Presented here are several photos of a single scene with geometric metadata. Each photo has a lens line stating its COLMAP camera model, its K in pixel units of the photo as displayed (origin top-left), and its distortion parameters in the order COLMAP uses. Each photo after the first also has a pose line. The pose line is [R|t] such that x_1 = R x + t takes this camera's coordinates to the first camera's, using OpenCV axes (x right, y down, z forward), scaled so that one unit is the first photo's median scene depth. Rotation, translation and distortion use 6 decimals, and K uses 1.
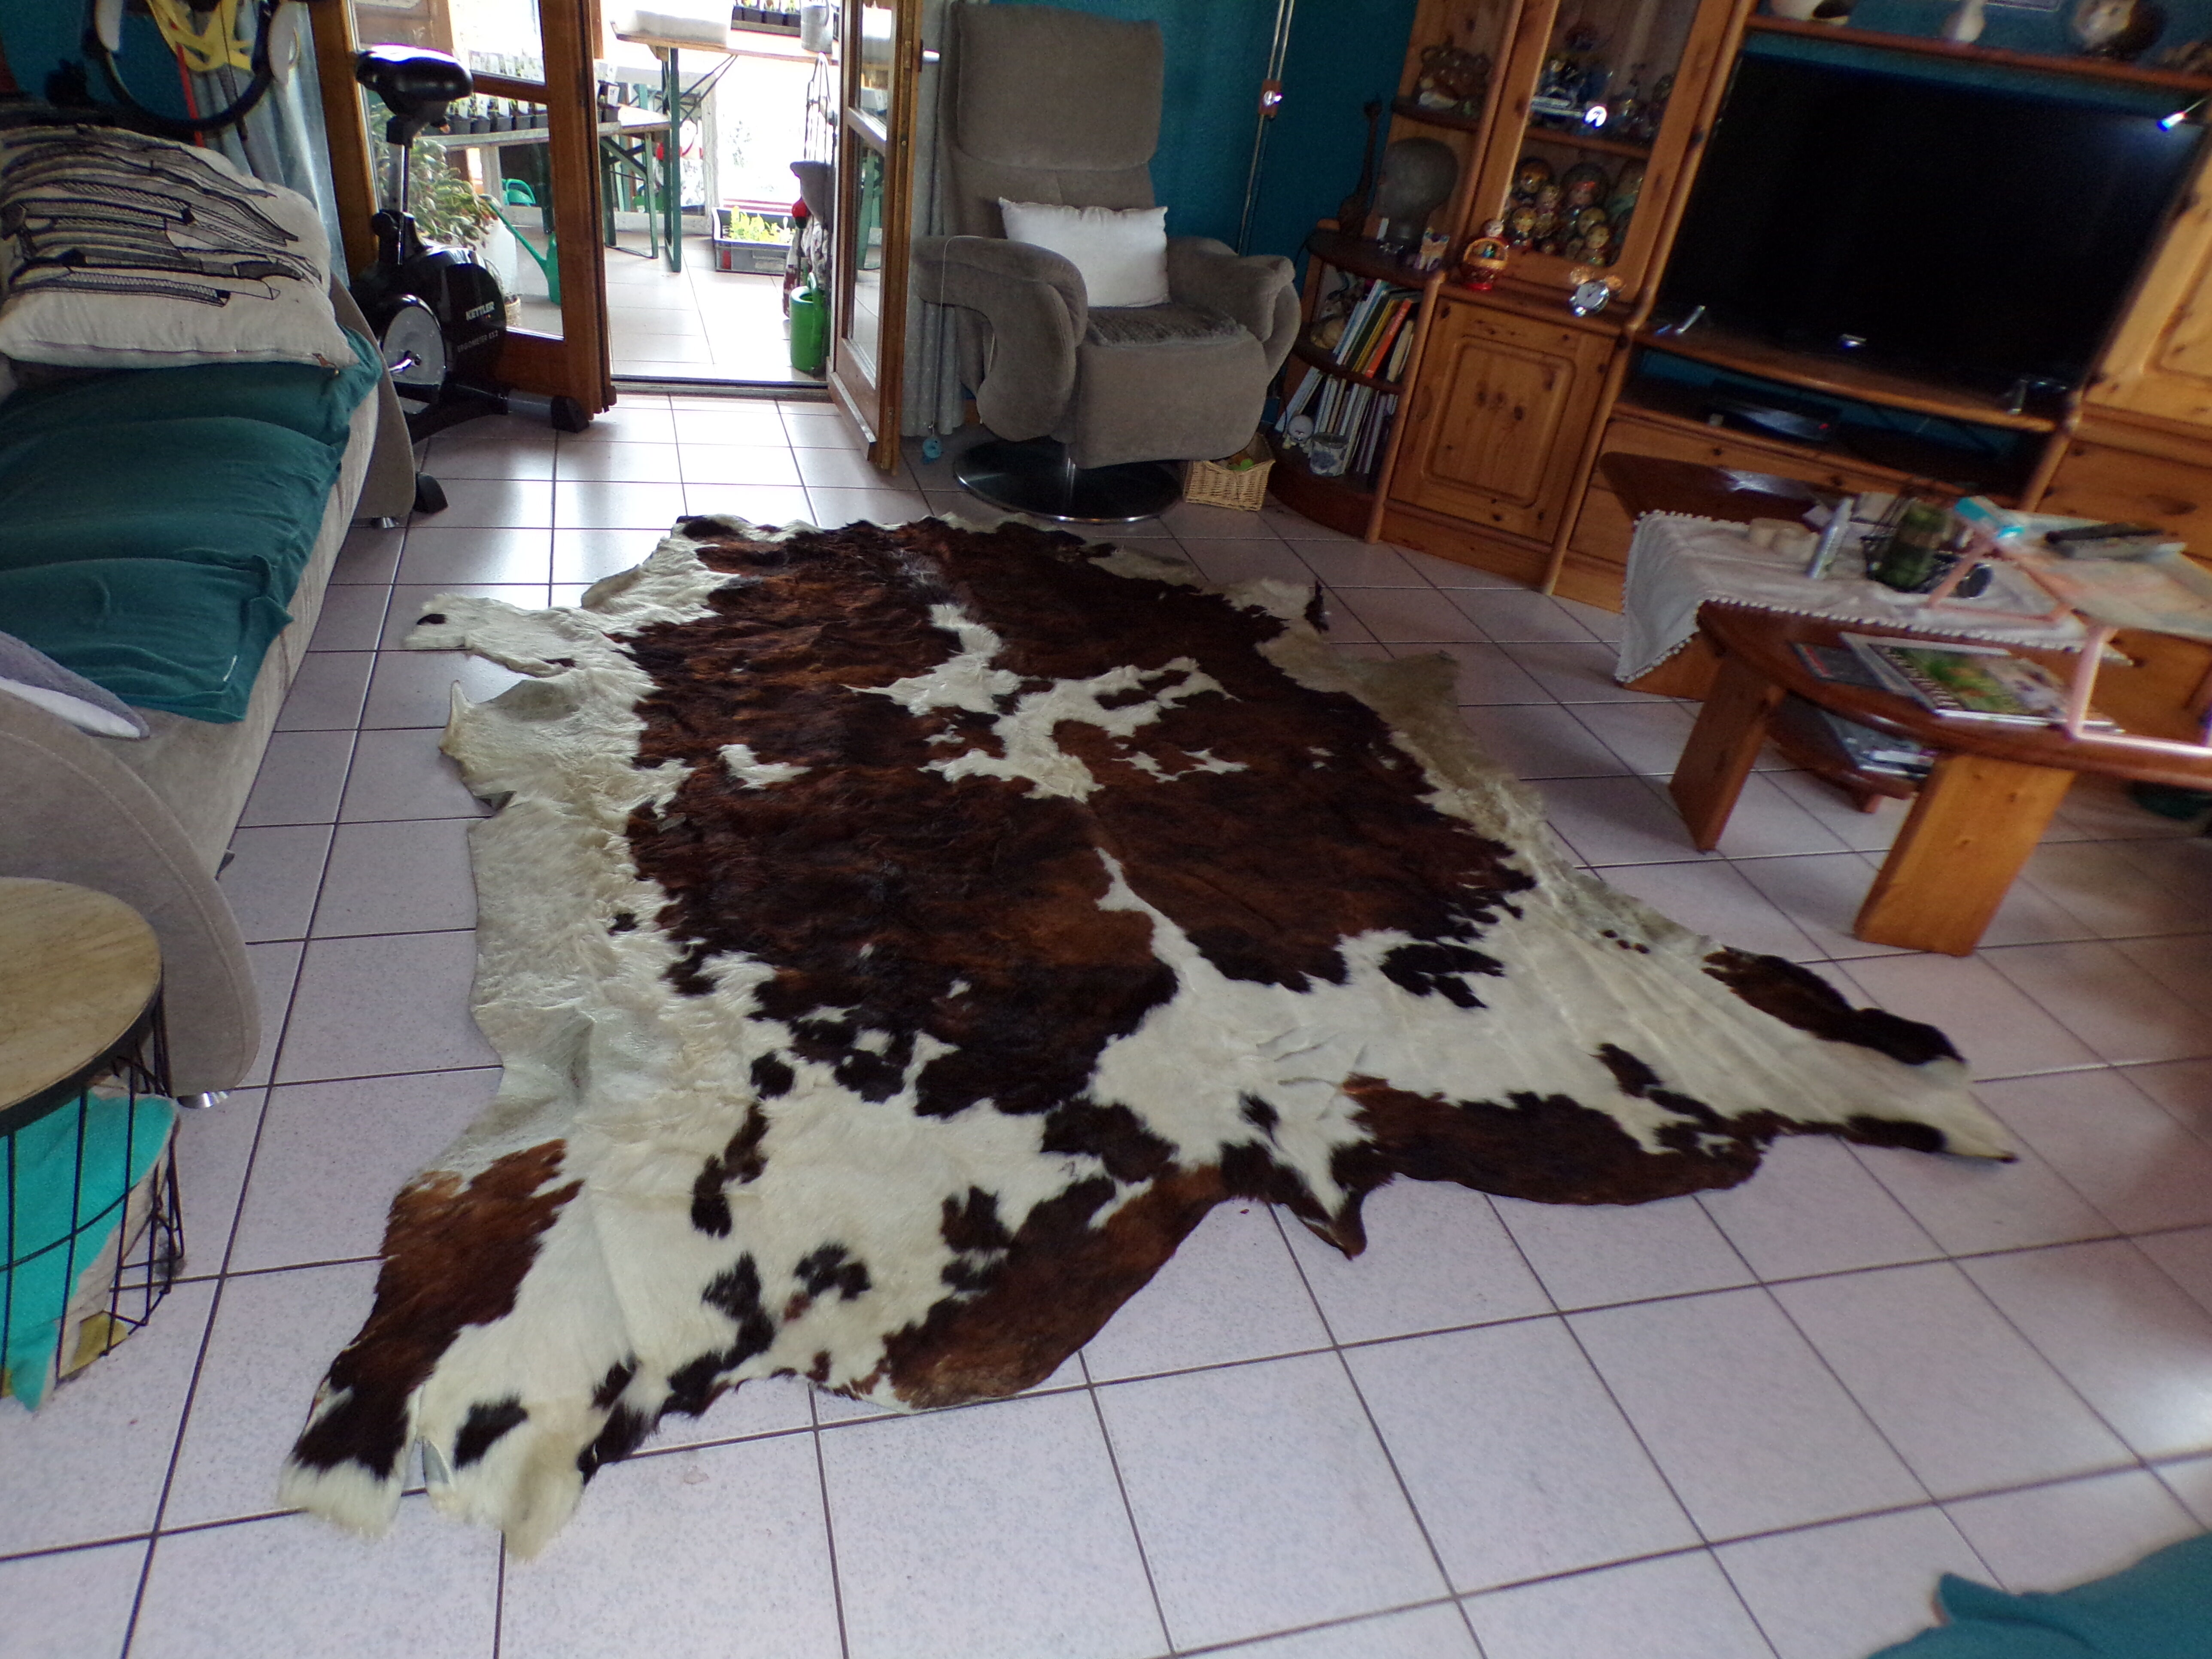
lens RADIAL K [[1500.2, 0, 1102.3], [0, 1500.2, 830.2], [0, 0, 1]] dist [0.002885, 0.033525]
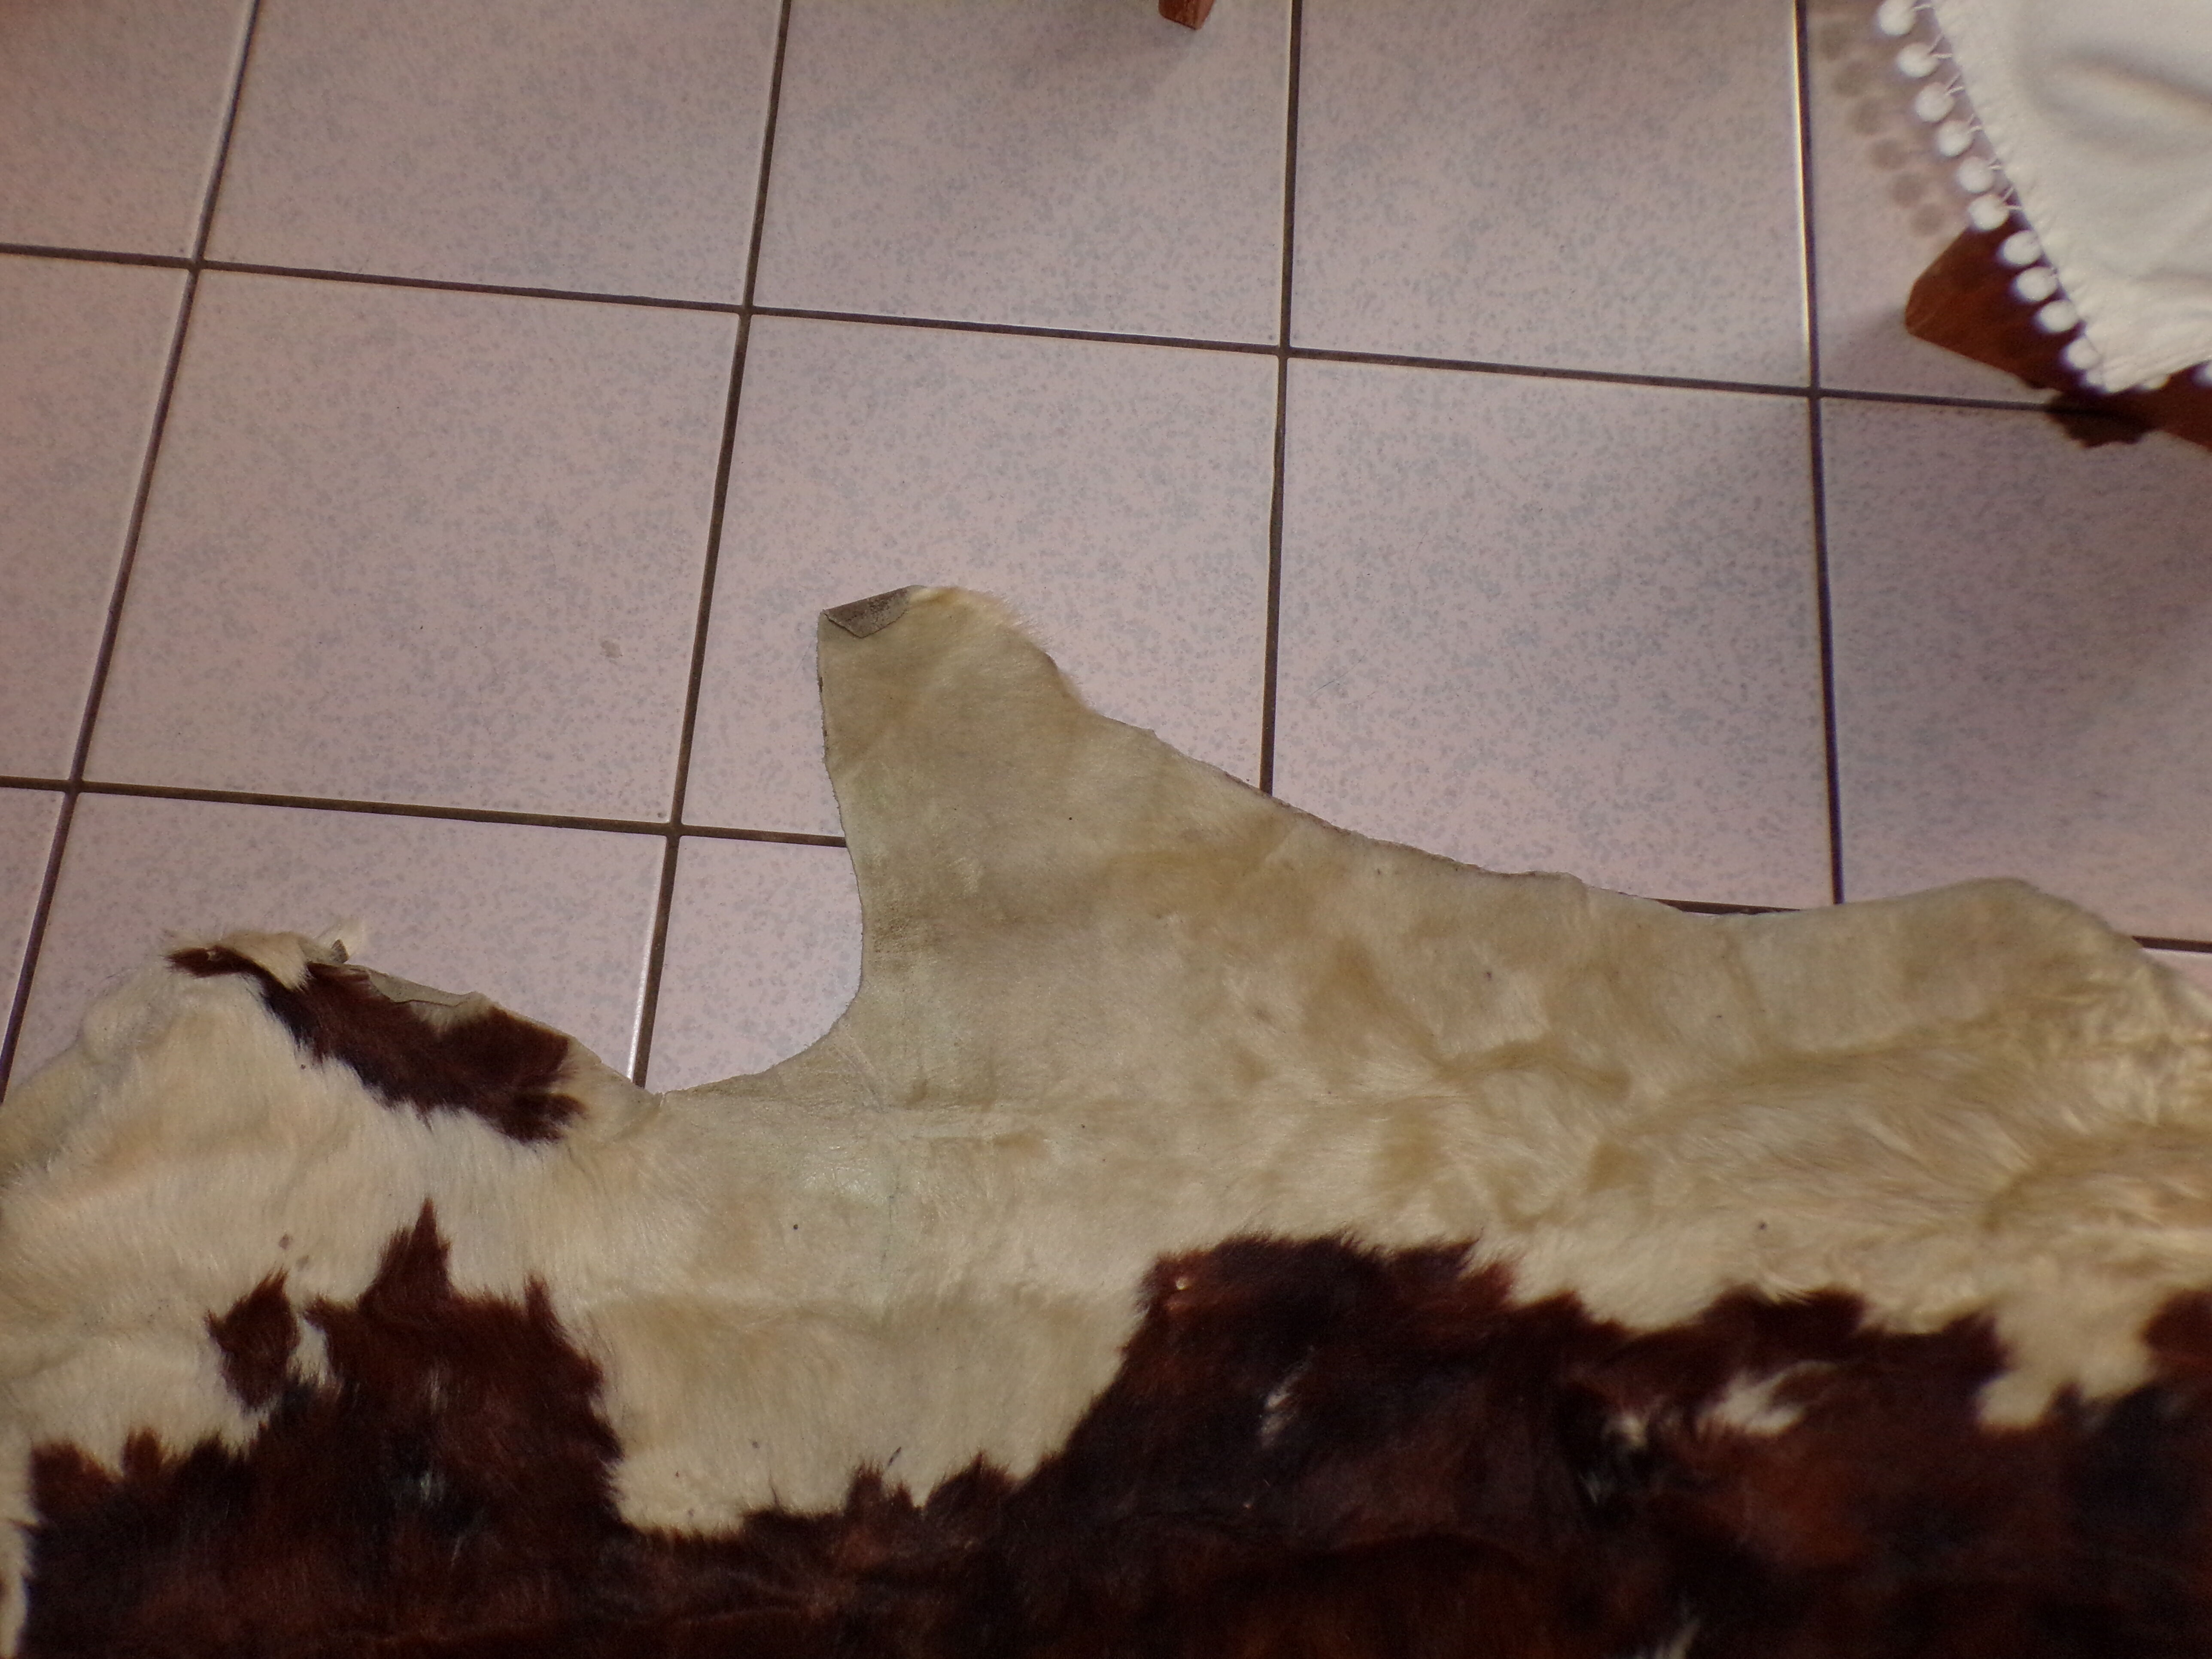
lens RADIAL K [[1500.2, 0, 1098.7], [0, 1500.2, 813.8], [0, 0, 1]] dist [0.002885, 0.033525]
pose [[0.354126, -0.930761, 0.090990, 0.250293], [0.522046, 0.277467, 0.806524, -0.363341], [-0.775927, -0.238110, 0.584158, 1.091637]]
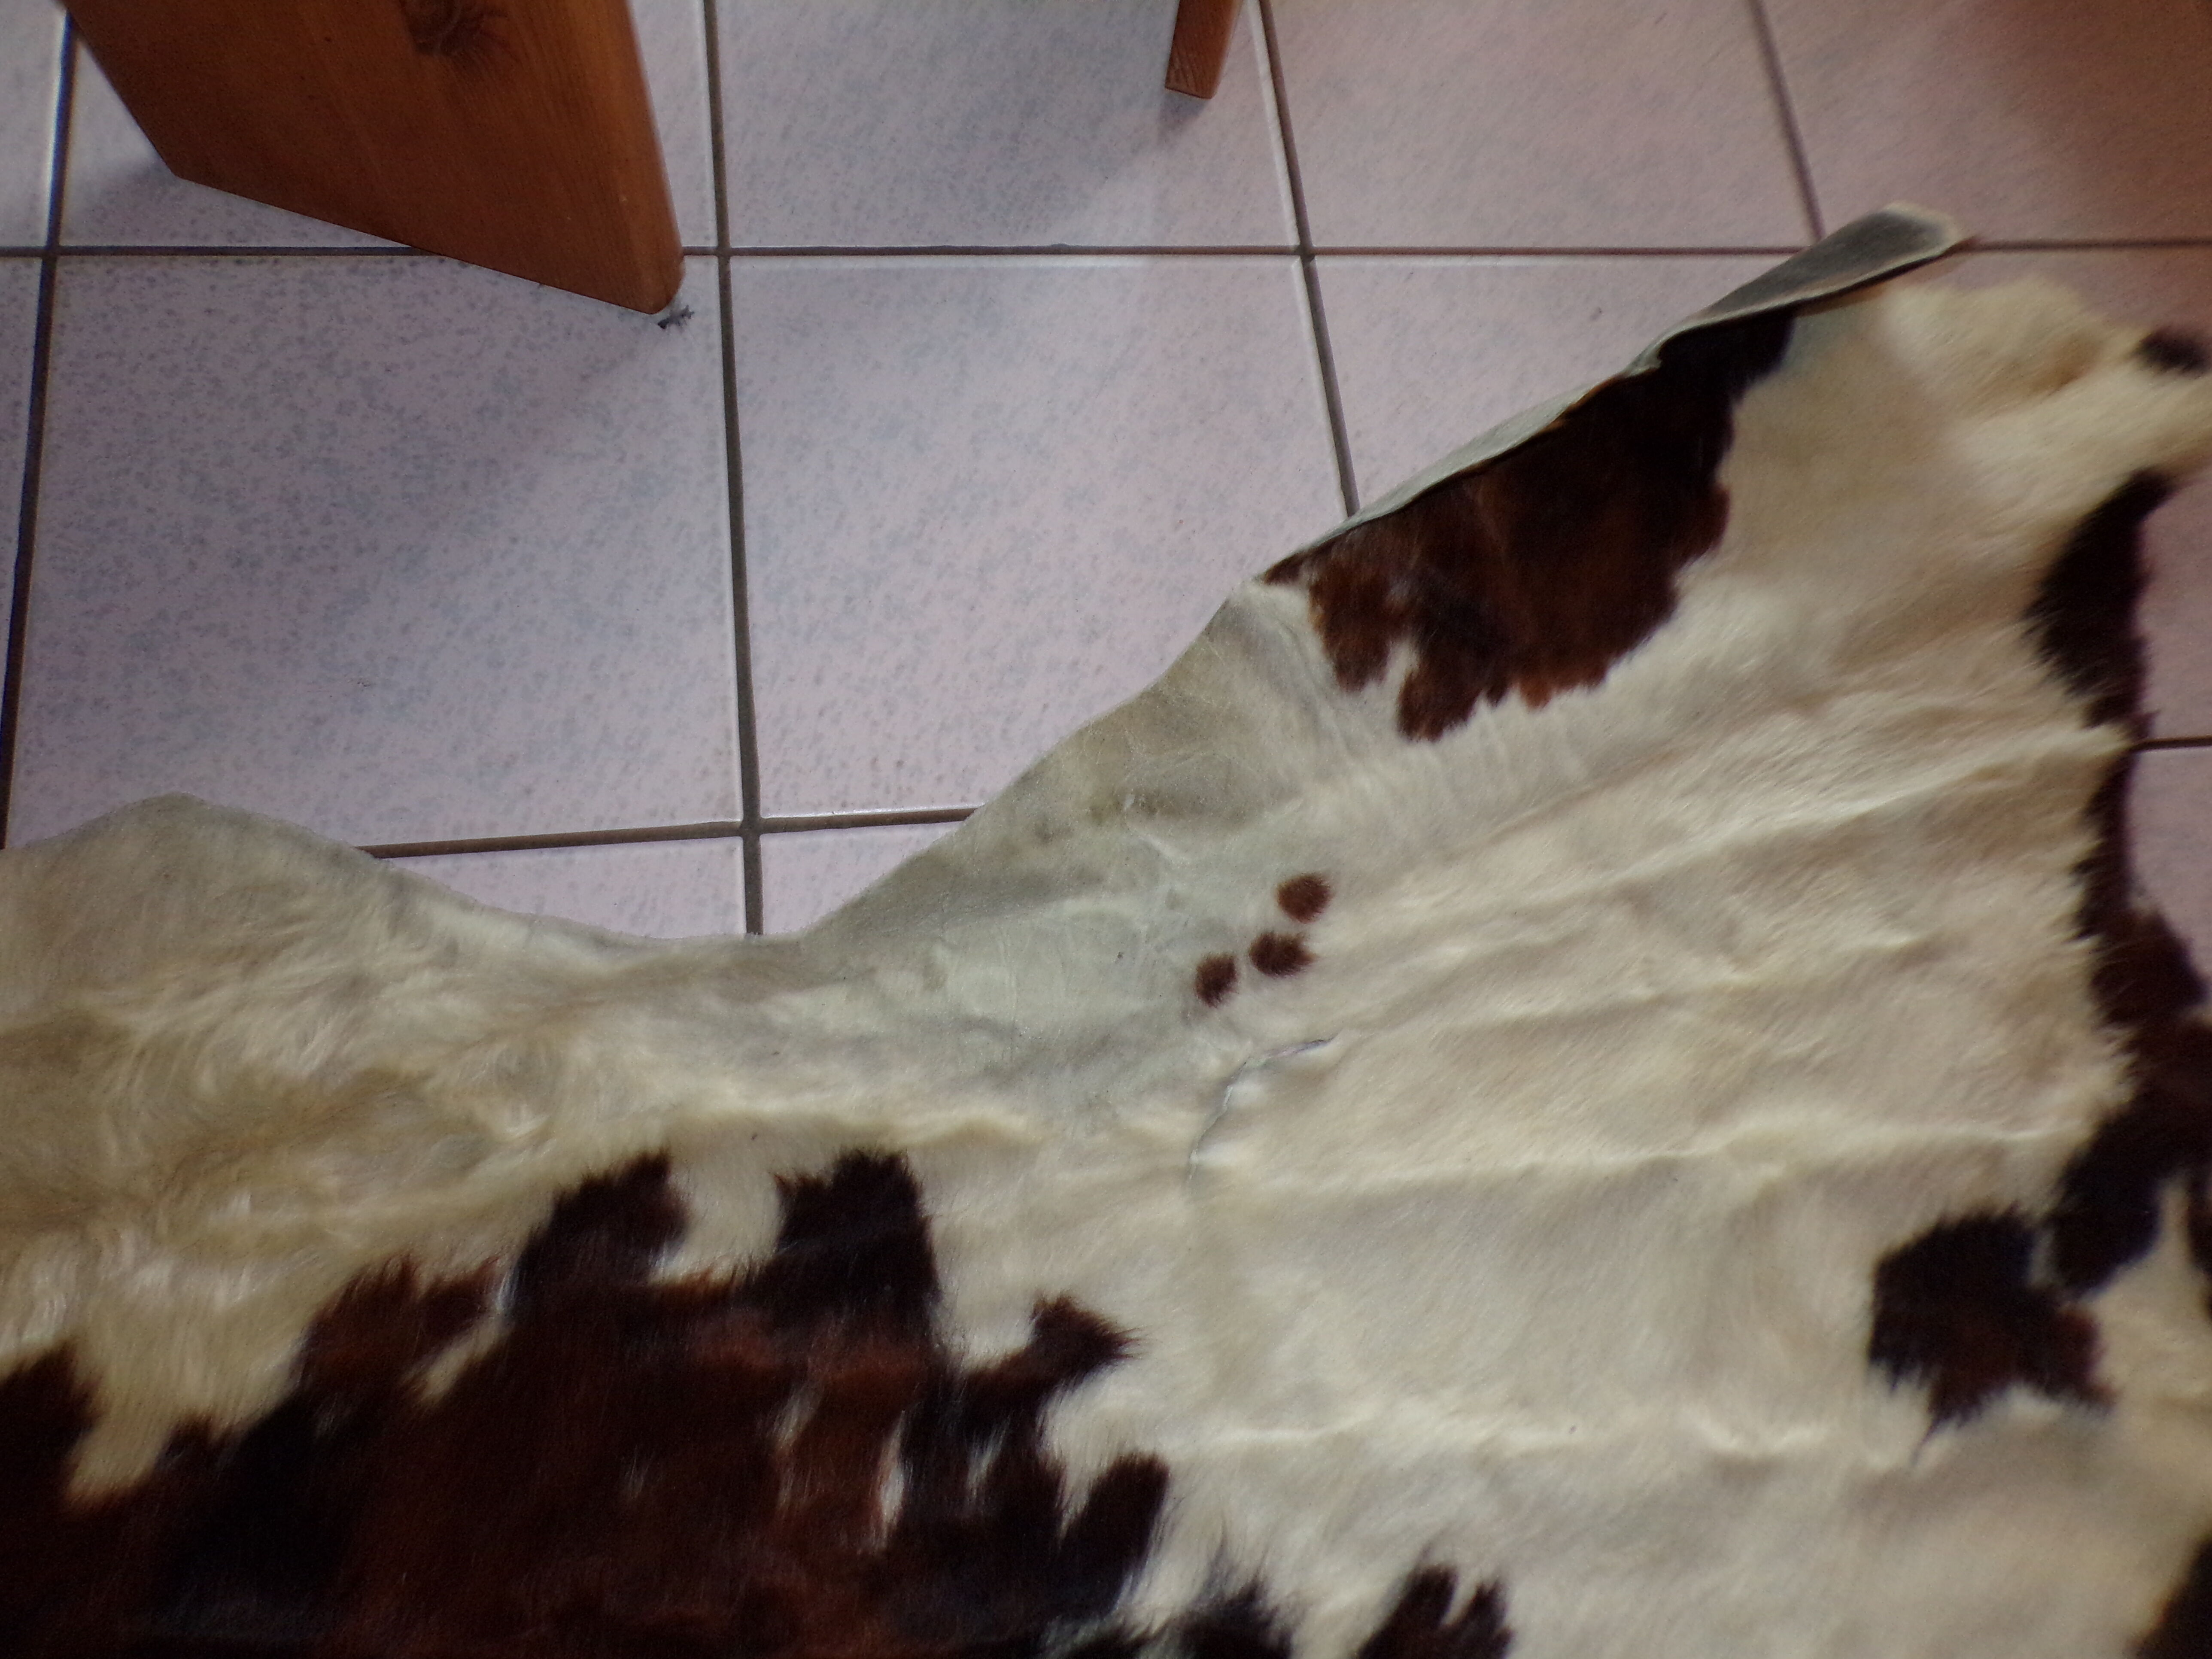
lens RADIAL K [[1500.2, 0, 1104.3], [0, 1500.2, 834.7], [0, 0, 1]] dist [0.002885, 0.033525]
pose [[0.192865, -0.964683, 0.179415, 0.307932], [0.441760, 0.248635, 0.861991, -0.167818], [-0.876157, -0.086990, 0.474112, 0.882342]]
